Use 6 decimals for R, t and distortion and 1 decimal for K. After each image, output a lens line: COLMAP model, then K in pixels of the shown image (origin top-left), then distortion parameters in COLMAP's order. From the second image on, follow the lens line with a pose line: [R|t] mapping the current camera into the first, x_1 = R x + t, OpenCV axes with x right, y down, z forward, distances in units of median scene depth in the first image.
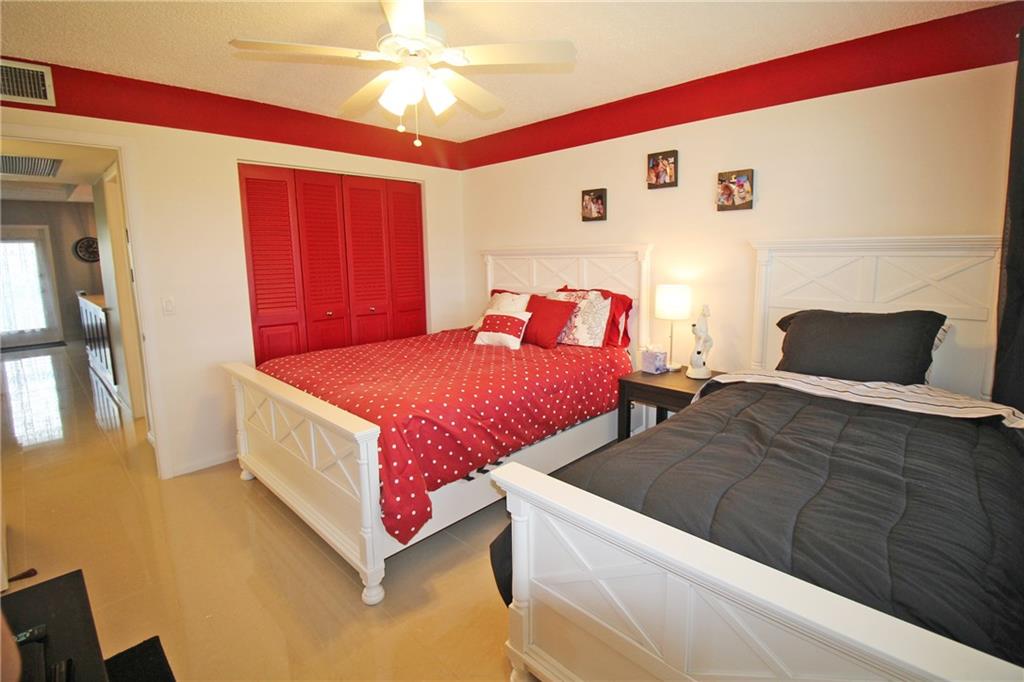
lens RADIAL K [[472.2, 0, 510.9], [0, 472.2, 334.7], [0, 0, 1]] dist [-0.011461, -0.008028]
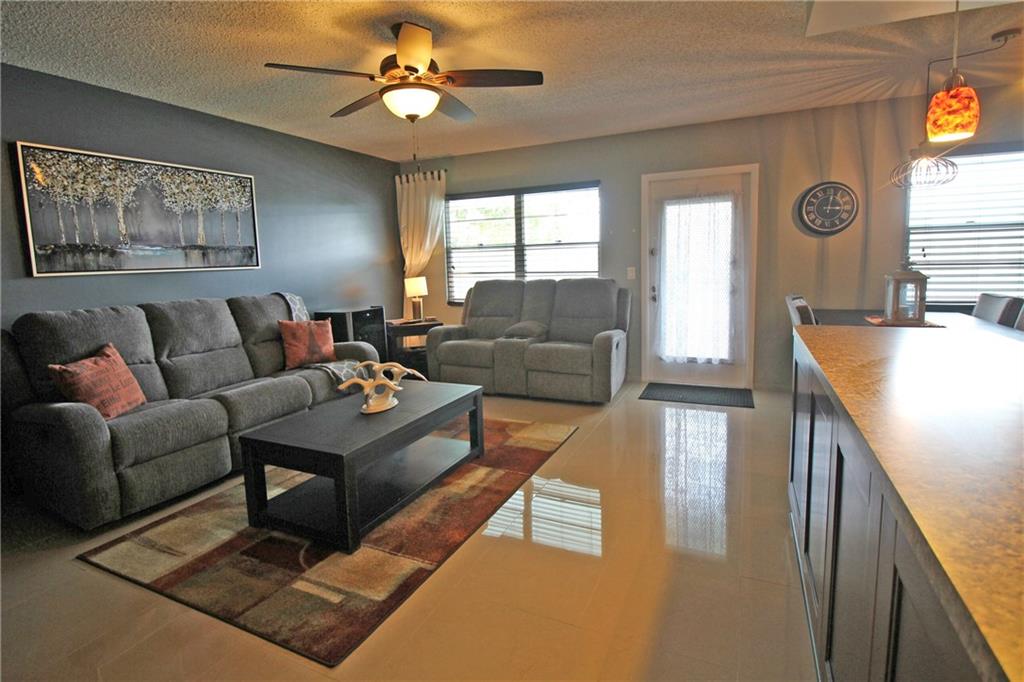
lens RADIAL K [[501.6, 0, 516.0], [0, 501.6, 323.3], [0, 0, 1]] dist [0.001040, -0.013496]
pose [[0.322171, 0.114448, -0.939738, -0.565860], [-0.115595, 0.989993, 0.080939, -0.079273], [0.939598, 0.082552, 0.332177, 0.598191]]
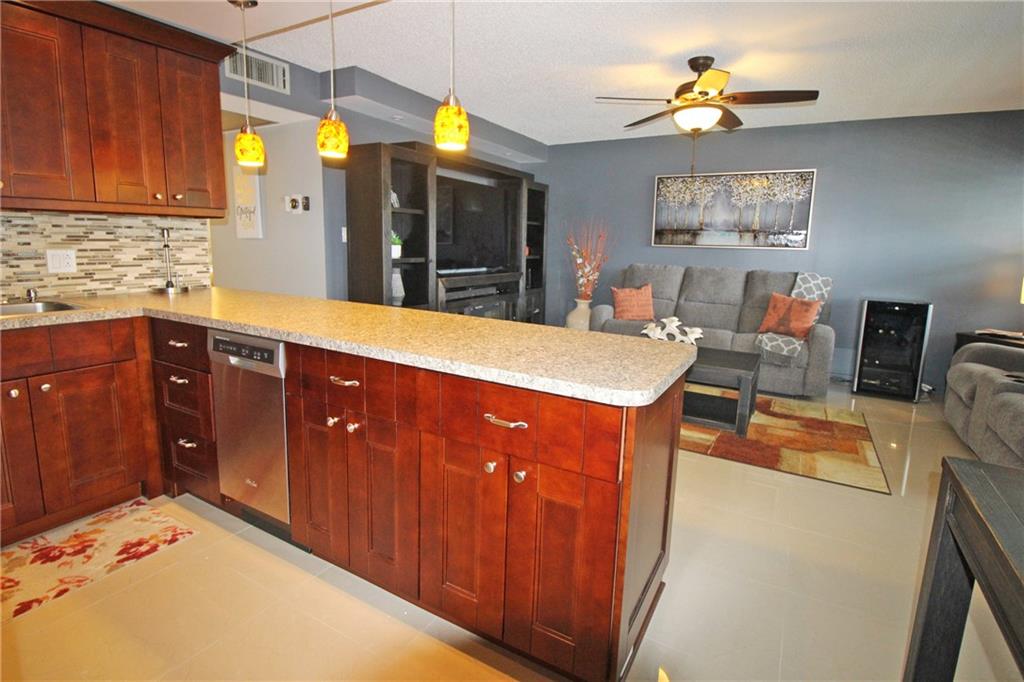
lens RADIAL K [[501.6, 0, 513.4], [0, 501.6, 321.8], [0, 0, 1]] dist [0.001040, -0.013496]
pose [[-0.971588, 0.019134, -0.235904, -0.667490], [-0.054330, 0.952080, 0.300986, -0.146304], [0.230359, 0.305251, -0.923990, 1.045029]]
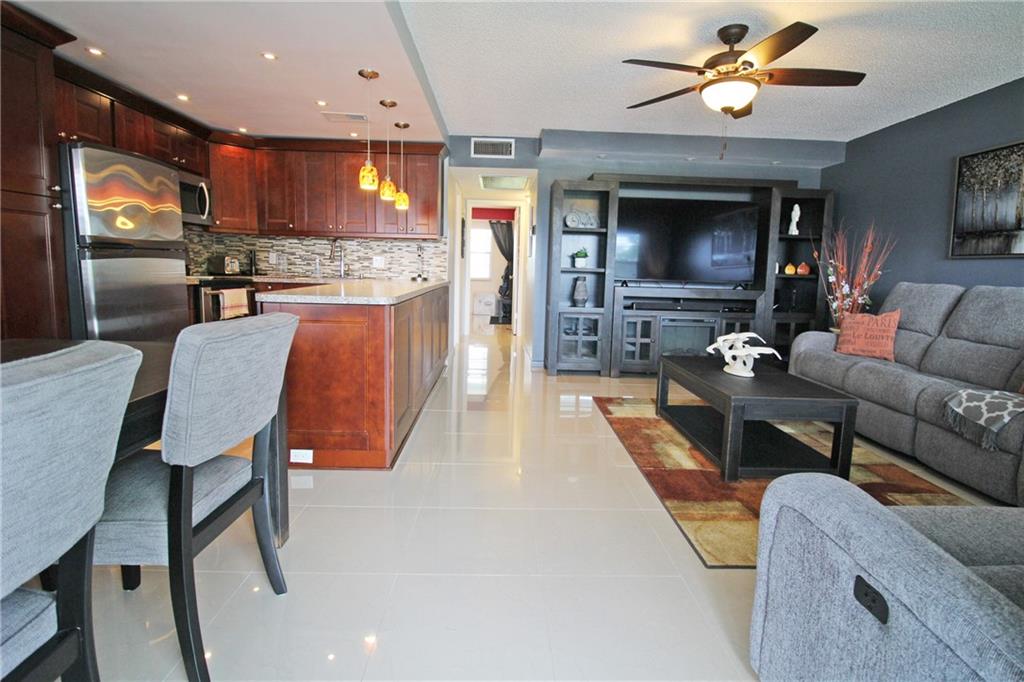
lens RADIAL K [[501.6, 0, 516.2], [0, 501.6, 321.7], [0, 0, 1]] dist [0.001040, -0.013496]
pose [[-0.711388, -0.087383, 0.697346, -1.086480], [0.083538, 0.974692, 0.207356, -0.118759], [-0.697817, 0.205765, -0.686084, 1.031061]]
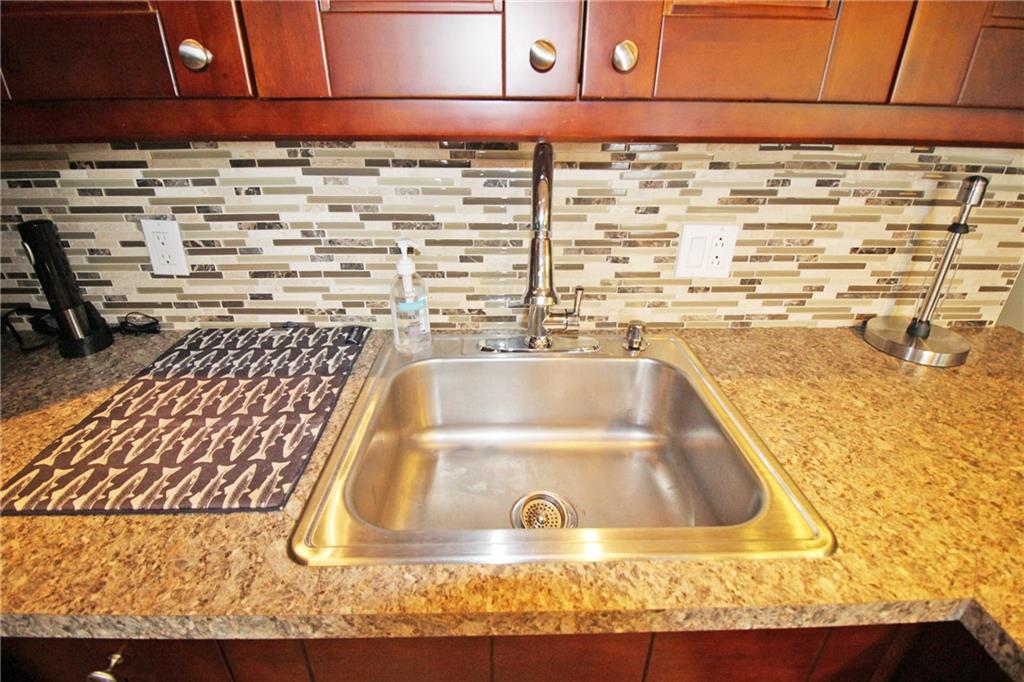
lens RADIAL K [[472.2, 0, 510.3], [0, 472.2, 321.4], [0, 0, 1]] dist [-0.011461, -0.008028]
pose [[-0.710895, -0.294504, 0.638667, -0.511518], [0.101237, 0.855795, 0.507313, -0.125724], [-0.695974, 0.425303, -0.578565, 0.791139]]
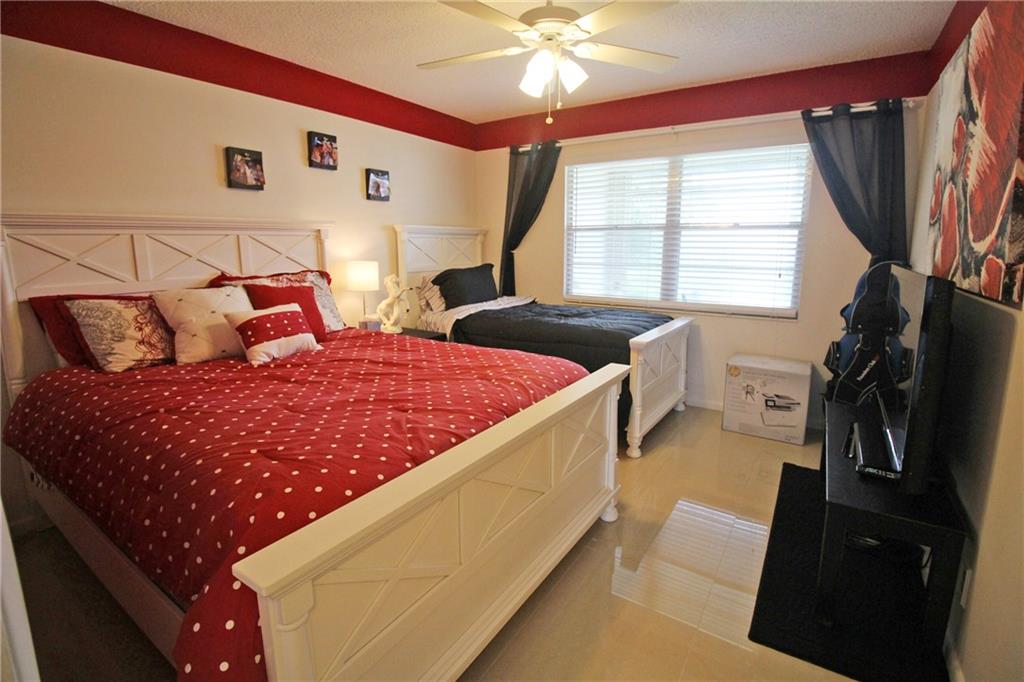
lens RADIAL K [[472.2, 0, 517.7], [0, 472.2, 314.2], [0, 0, 1]] dist [-0.011461, -0.008028]
pose [[-0.178712, -0.145949, 0.973016, -0.326221], [0.146979, 0.973880, 0.173074, -0.046960], [-0.972861, 0.173944, -0.152593, 0.322947]]
